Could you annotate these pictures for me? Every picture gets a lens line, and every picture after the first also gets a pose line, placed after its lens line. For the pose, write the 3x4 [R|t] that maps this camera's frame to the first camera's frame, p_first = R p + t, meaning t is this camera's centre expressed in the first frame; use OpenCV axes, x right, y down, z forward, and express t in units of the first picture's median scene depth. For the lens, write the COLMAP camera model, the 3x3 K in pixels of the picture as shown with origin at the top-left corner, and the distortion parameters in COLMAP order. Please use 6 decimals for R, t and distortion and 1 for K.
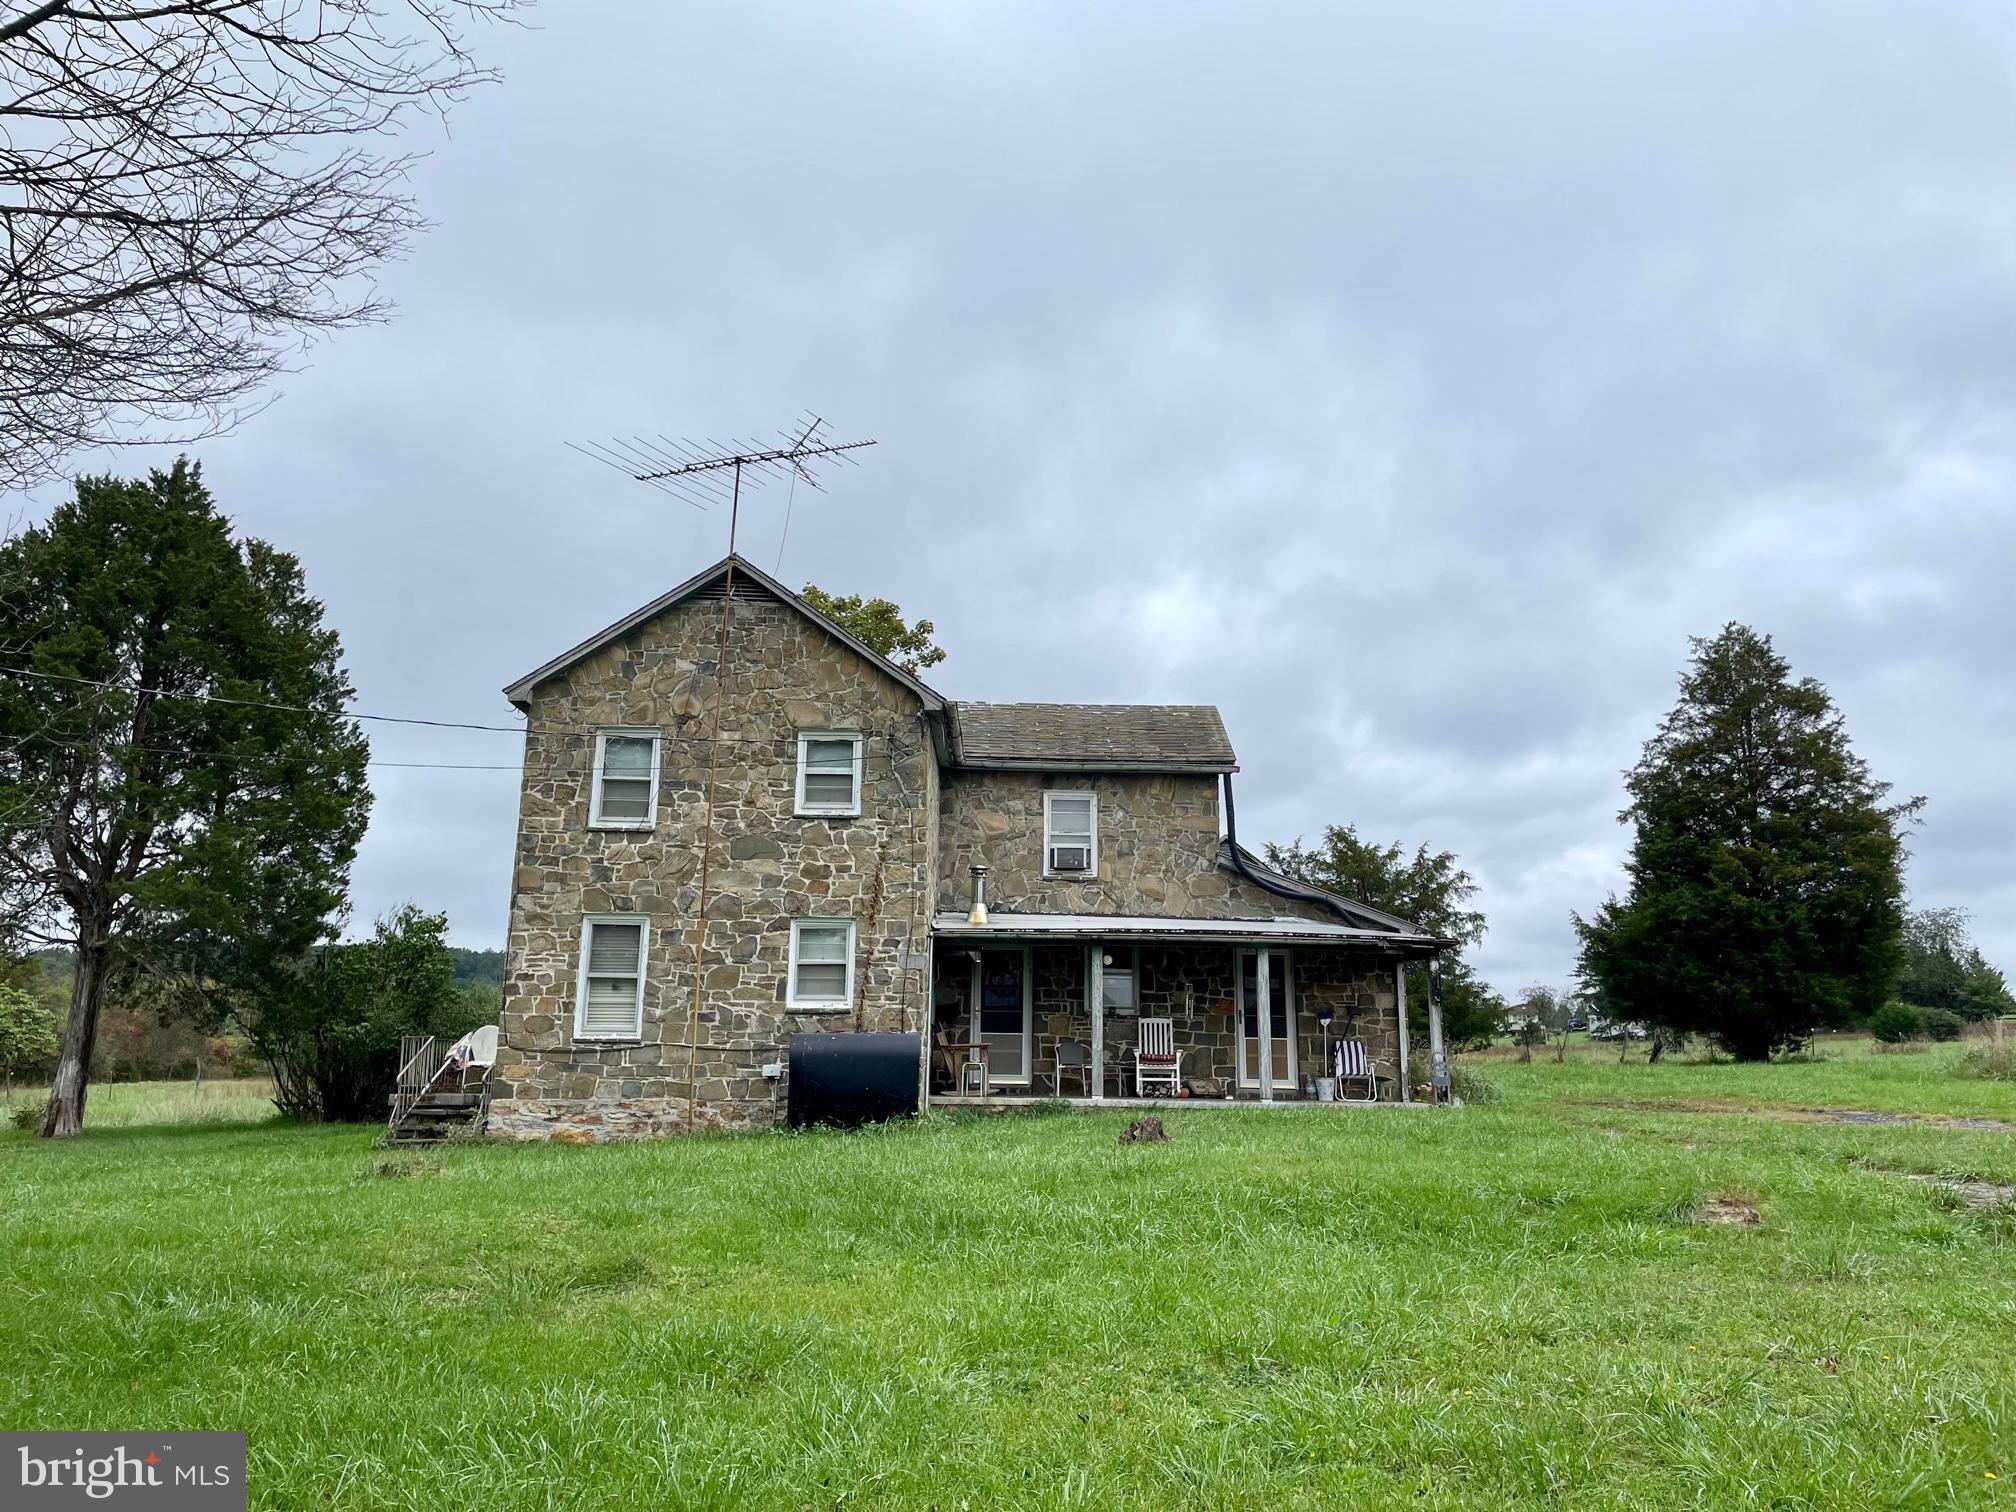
lens RADIAL K [[1489.9, 0, 1002.0], [0, 1489.9, 735.3], [0, 0, 1]] dist [0.067911, -0.033980]
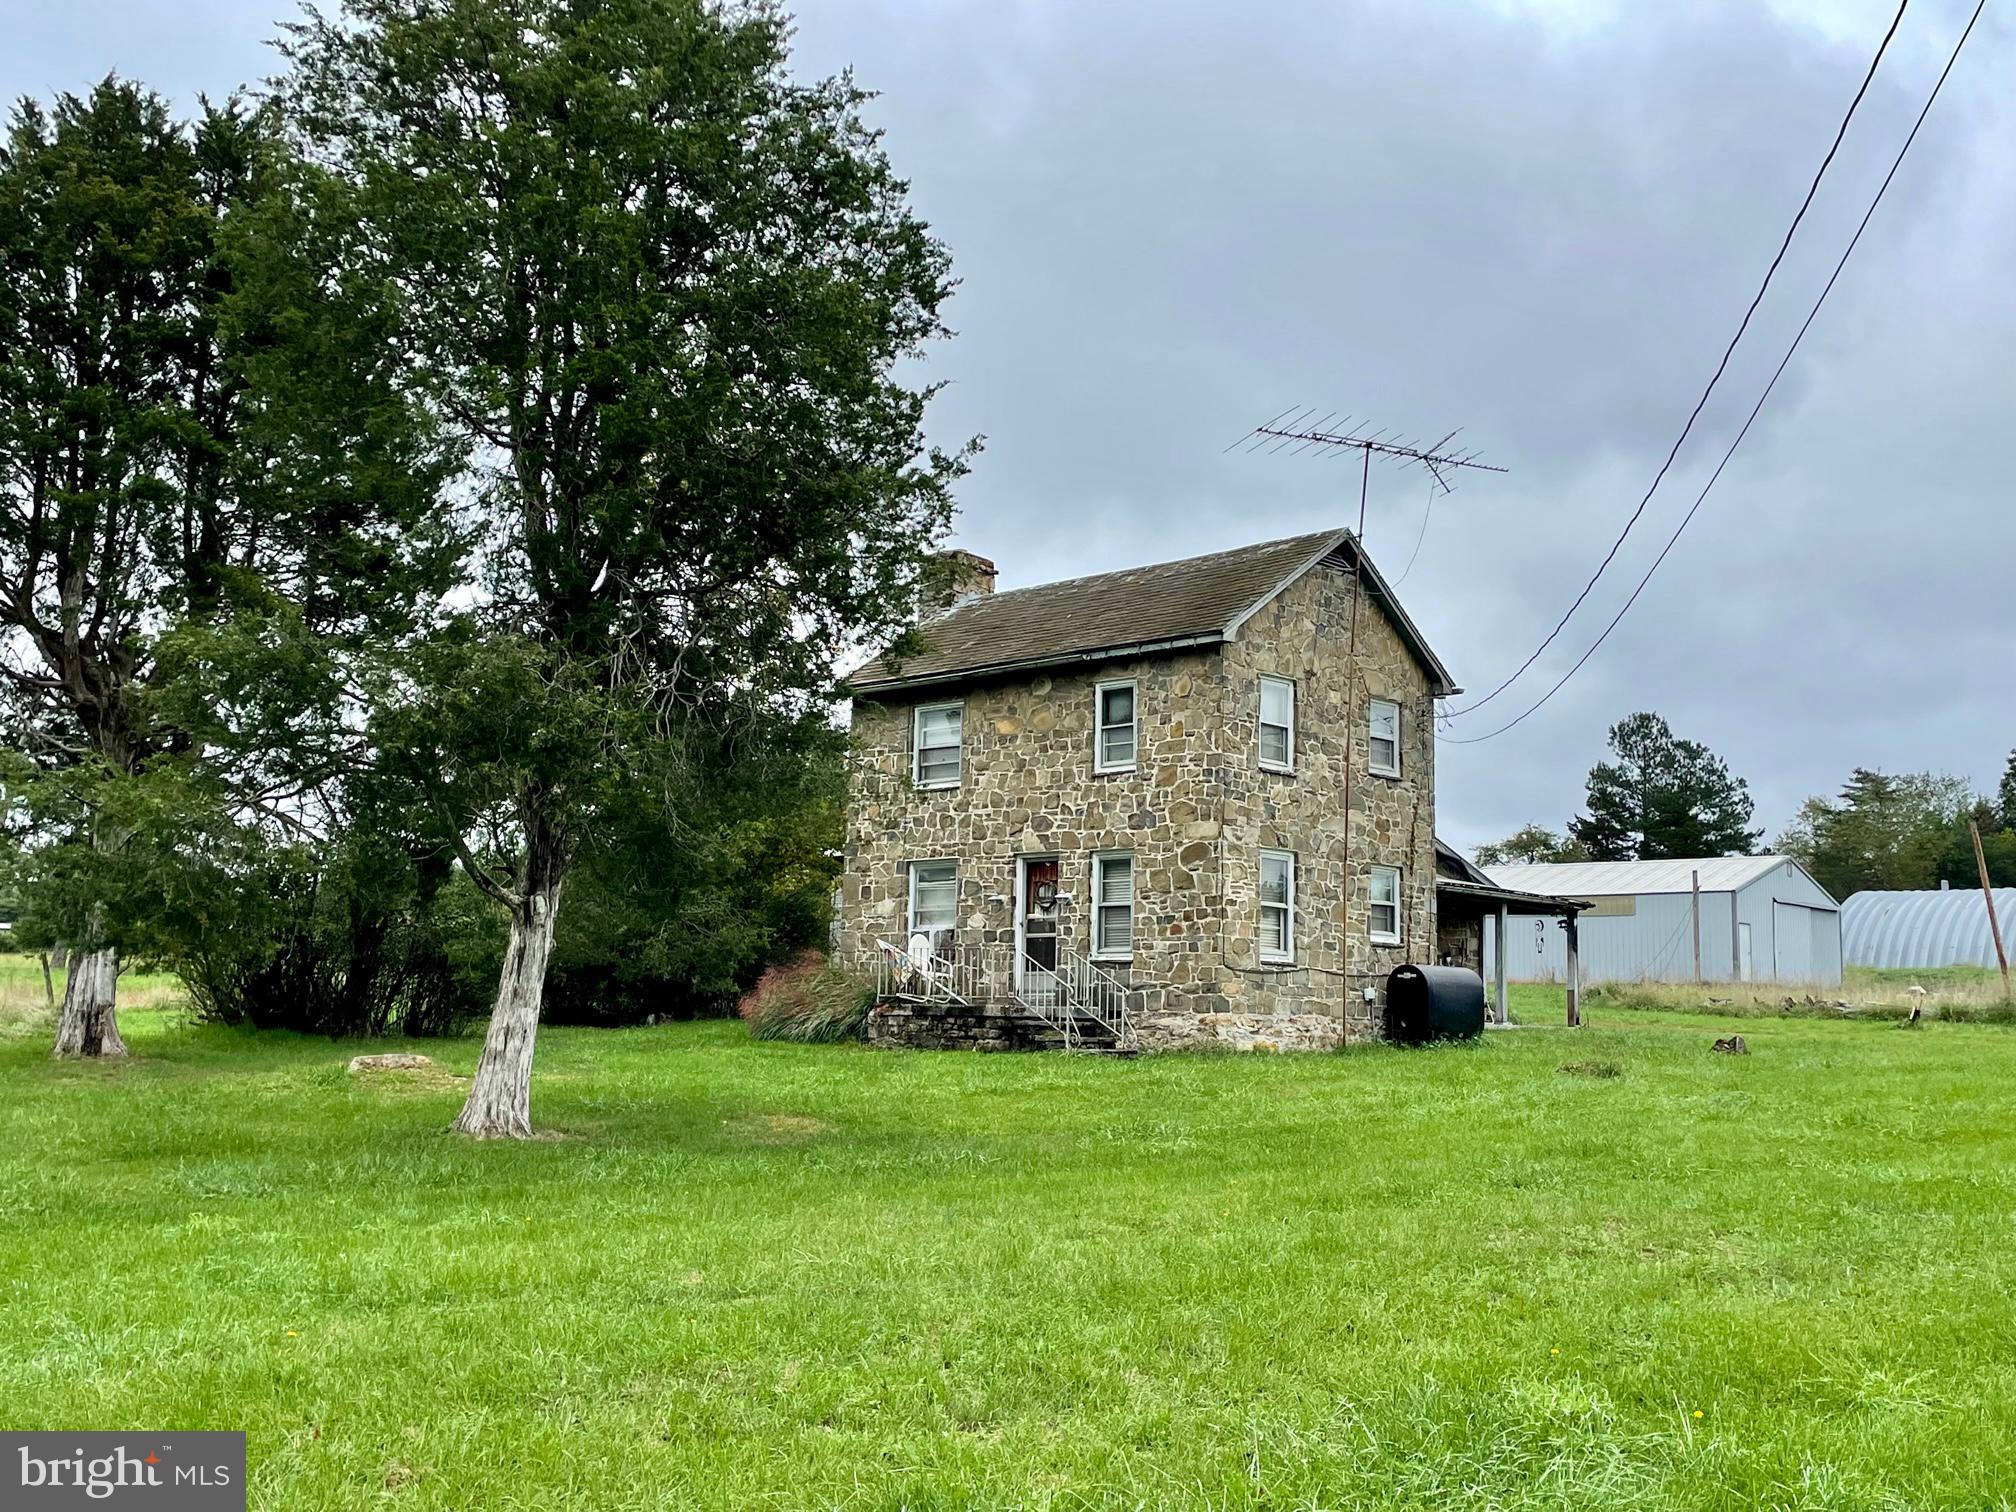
lens RADIAL K [[2116.2, 0, 1011.0], [0, 2116.2, 753.1], [0, 0, 1]] dist [0.088345, 0.000000]
pose [[0.709736, 0.096062, 0.697888, -1.438579], [-0.171753, 0.984361, 0.039175, 0.022036], [-0.683210, -0.147668, 0.715135, 0.036523]]
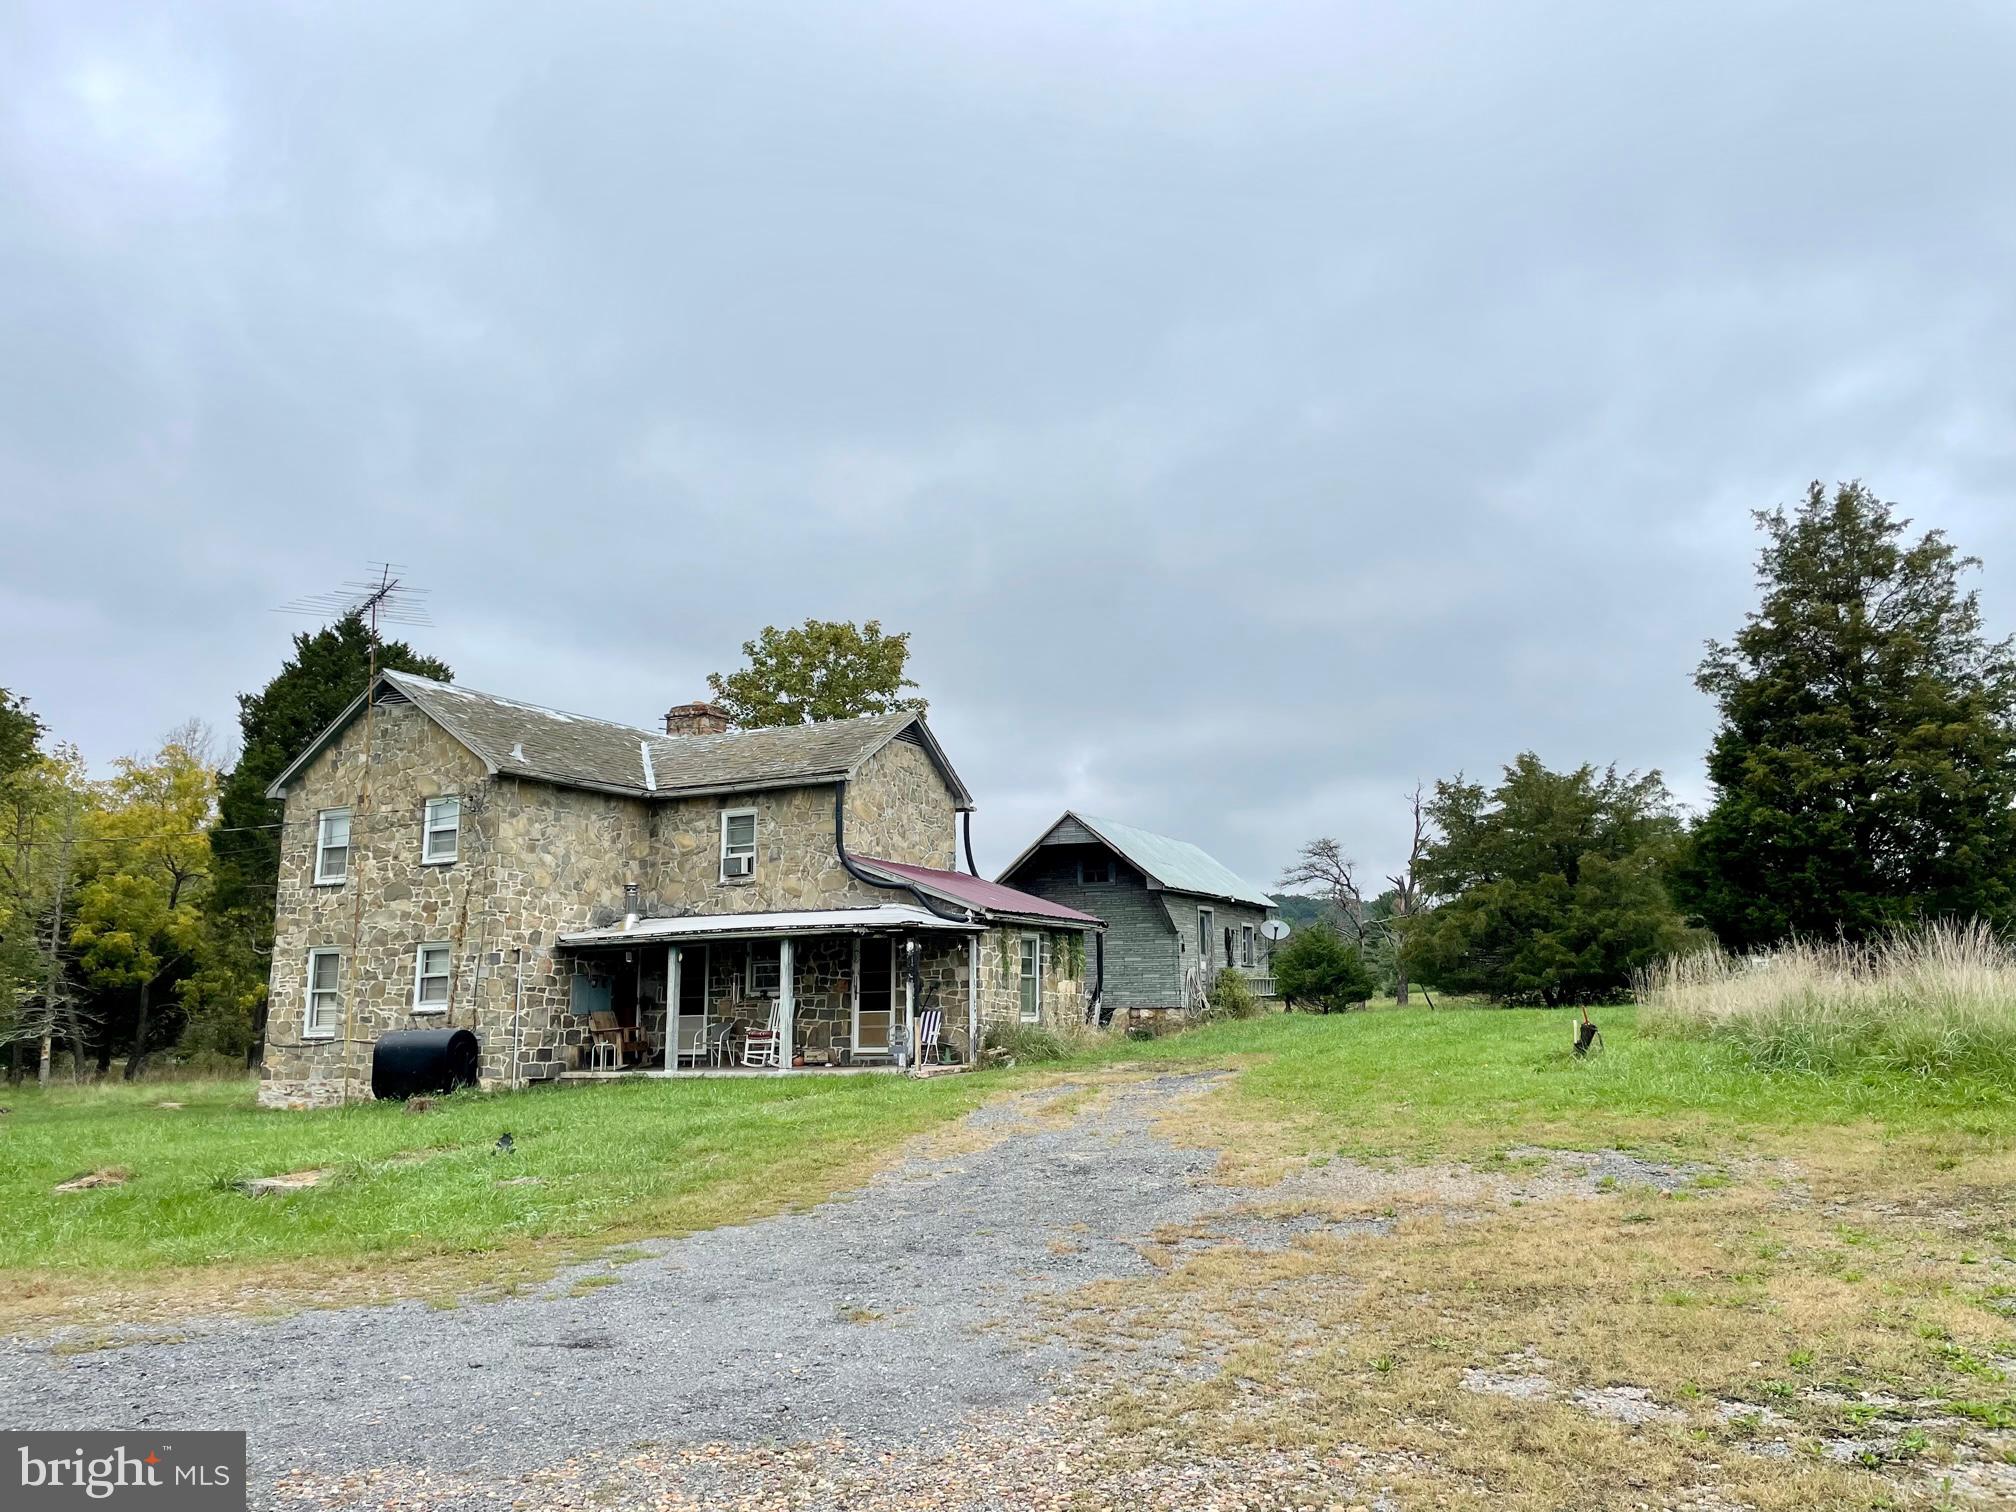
lens RADIAL K [[1489.9, 0, 1023.4], [0, 1489.9, 747.0], [0, 0, 1]] dist [0.067911, -0.033980]
pose [[0.881548, -0.109464, -0.459229, 0.940234], [0.132448, 0.991026, 0.018025, -0.002717], [0.453135, -0.076714, 0.888135, 0.067988]]
